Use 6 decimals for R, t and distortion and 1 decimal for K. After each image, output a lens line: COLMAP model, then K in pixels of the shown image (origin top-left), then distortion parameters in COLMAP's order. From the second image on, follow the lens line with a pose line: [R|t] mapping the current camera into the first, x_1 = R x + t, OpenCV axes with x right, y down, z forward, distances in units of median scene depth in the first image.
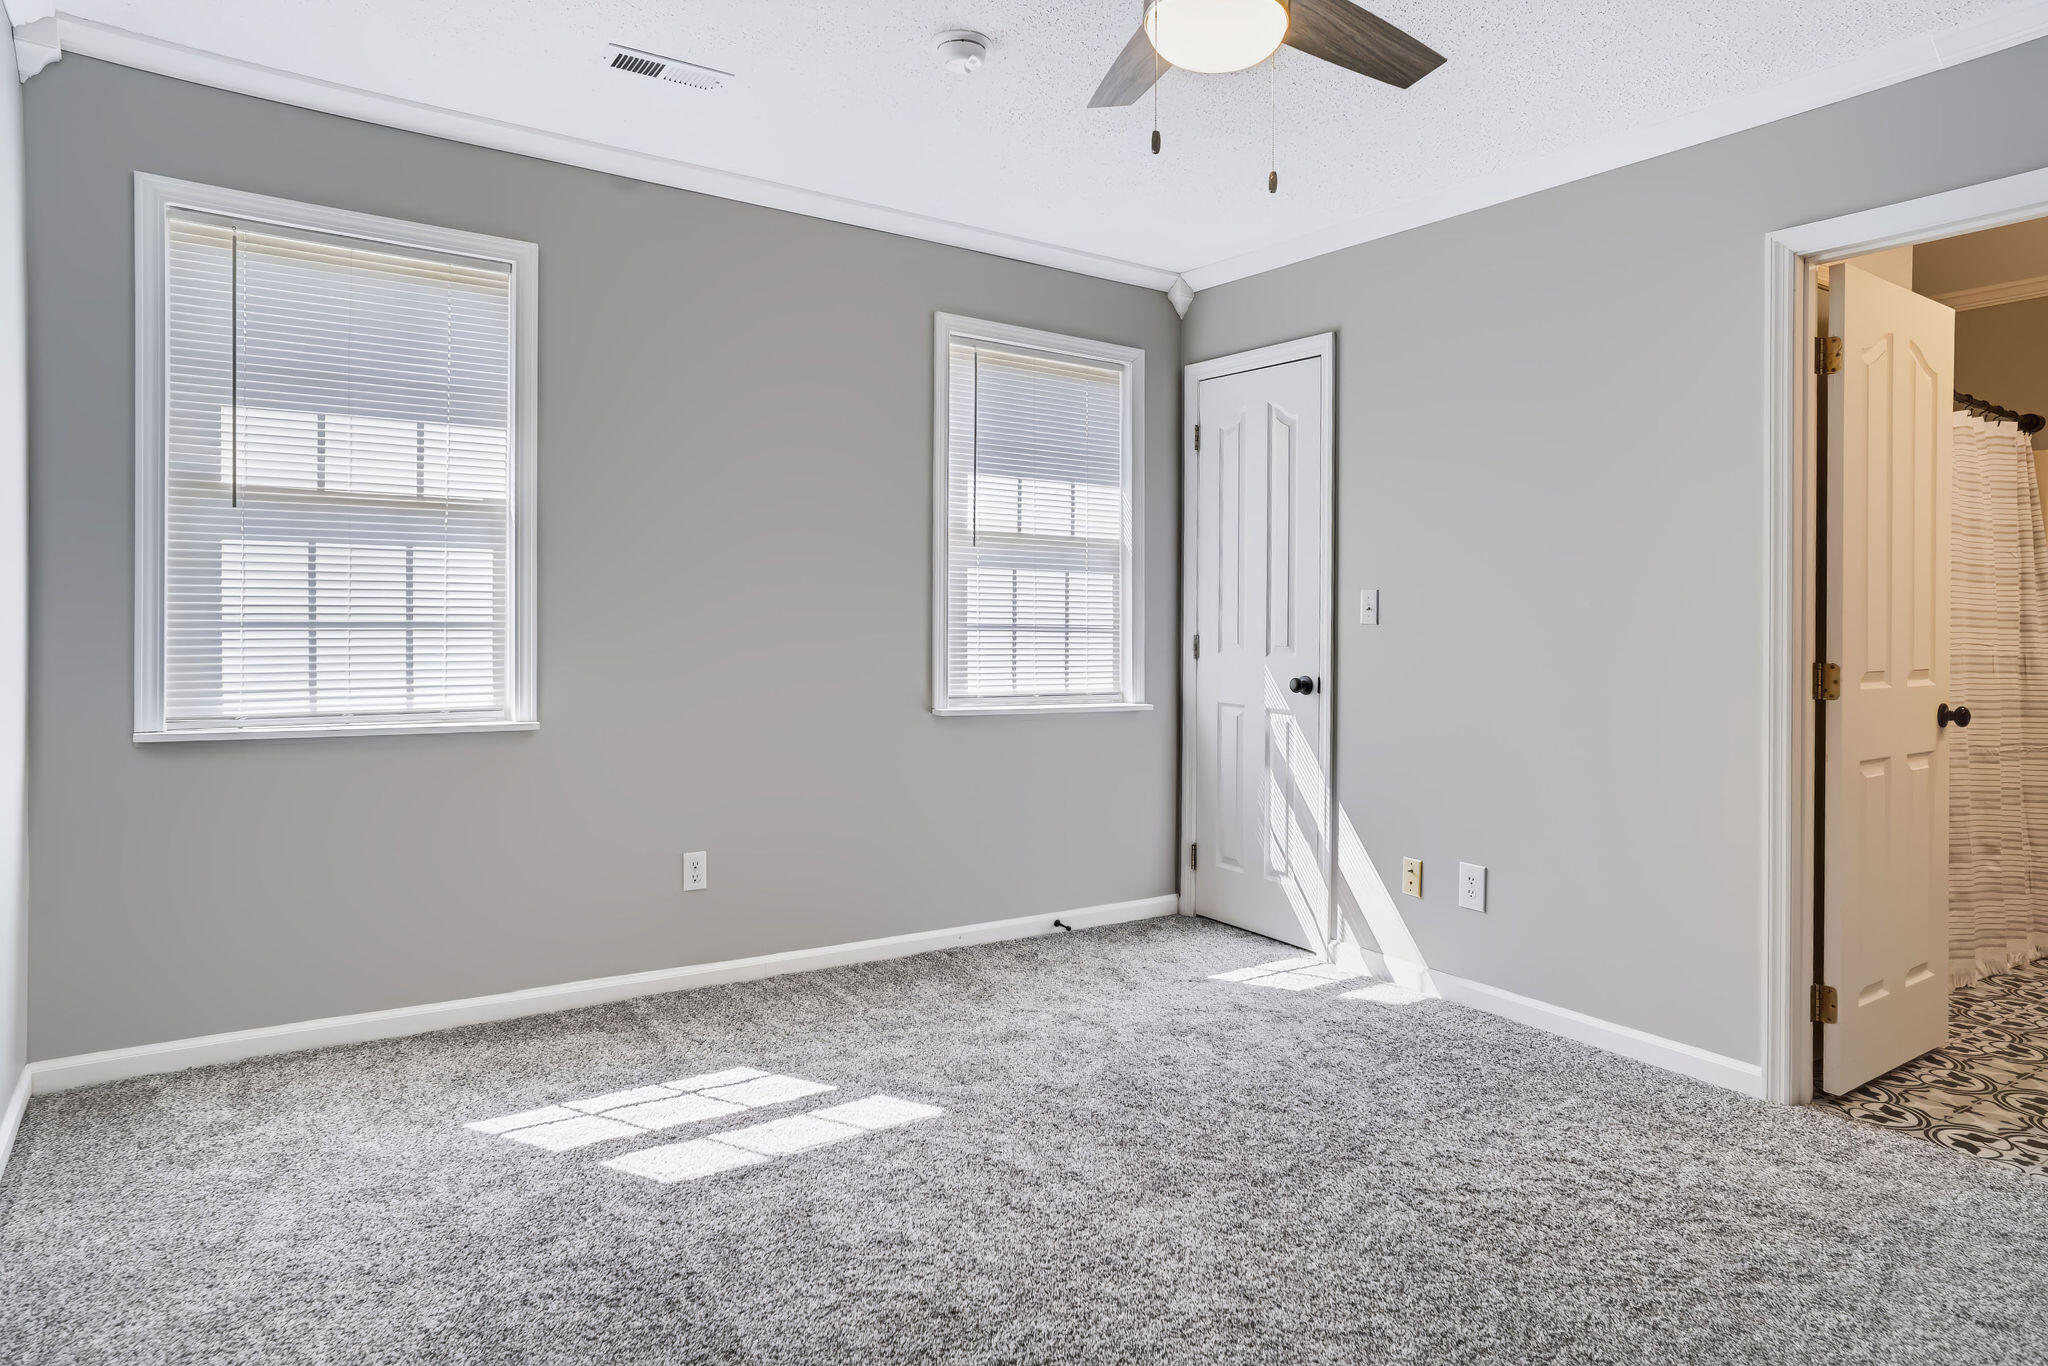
lens RADIAL K [[1223.5, 0, 1029.4], [0, 1223.5, 621.0], [0, 0, 1]] dist [-0.046404, 0.046981]
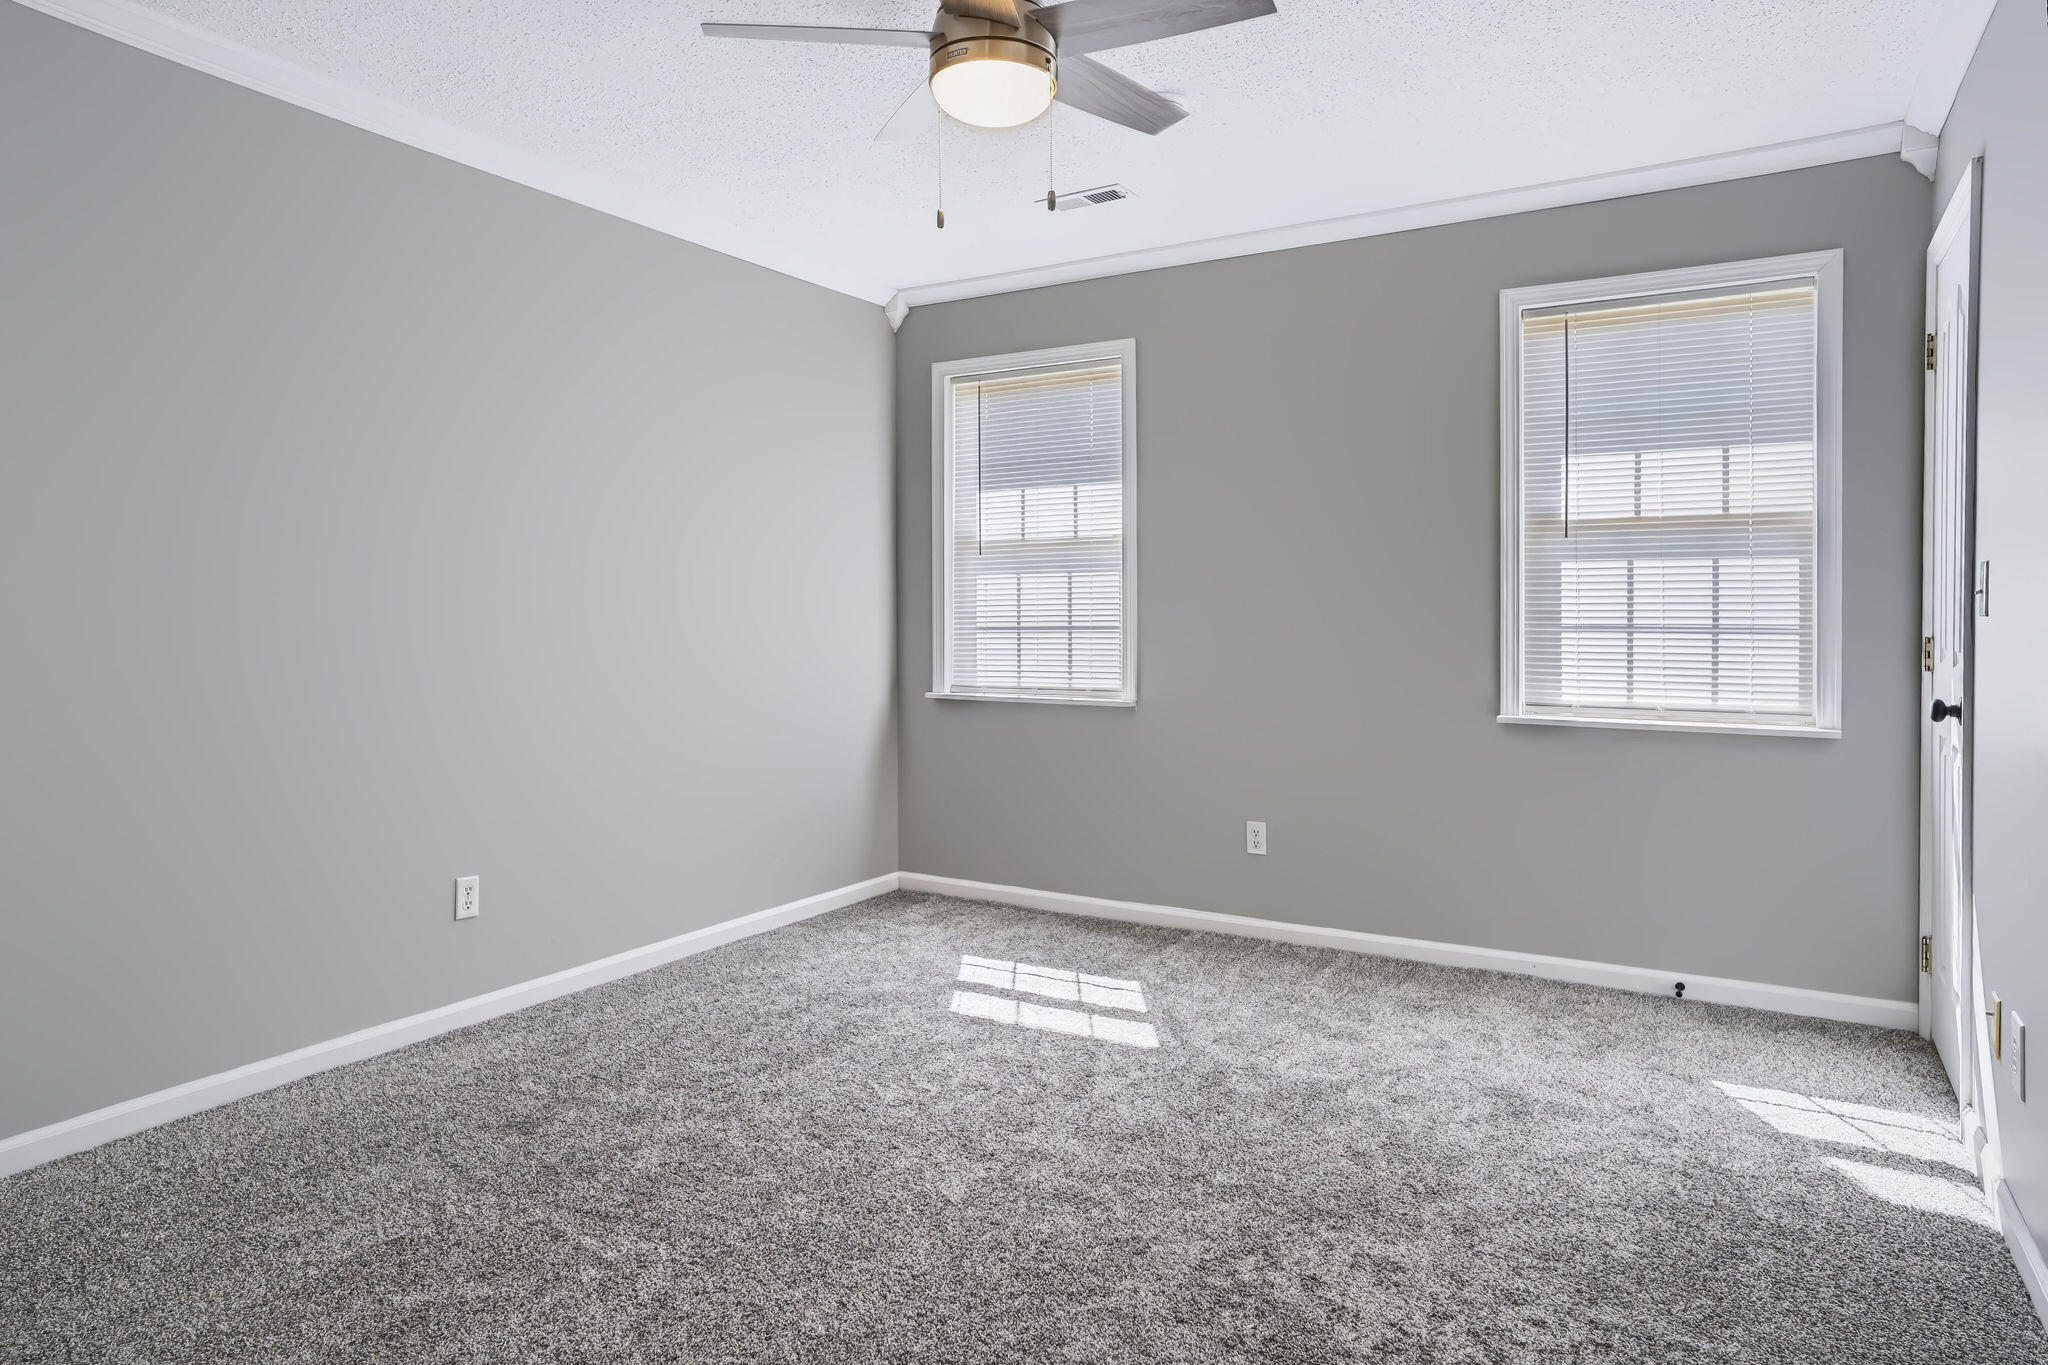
lens RADIAL K [[1195.9, 0, 1023.4], [0, 1195.9, 657.0], [0, 0, 1]] dist [-0.053391, 0.043863]
pose [[0.425139, 0.008857, -0.905085, 0.724449], [0.000190, 0.999951, 0.009874, 0.022796], [0.905128, -0.004370, 0.425117, 0.344914]]
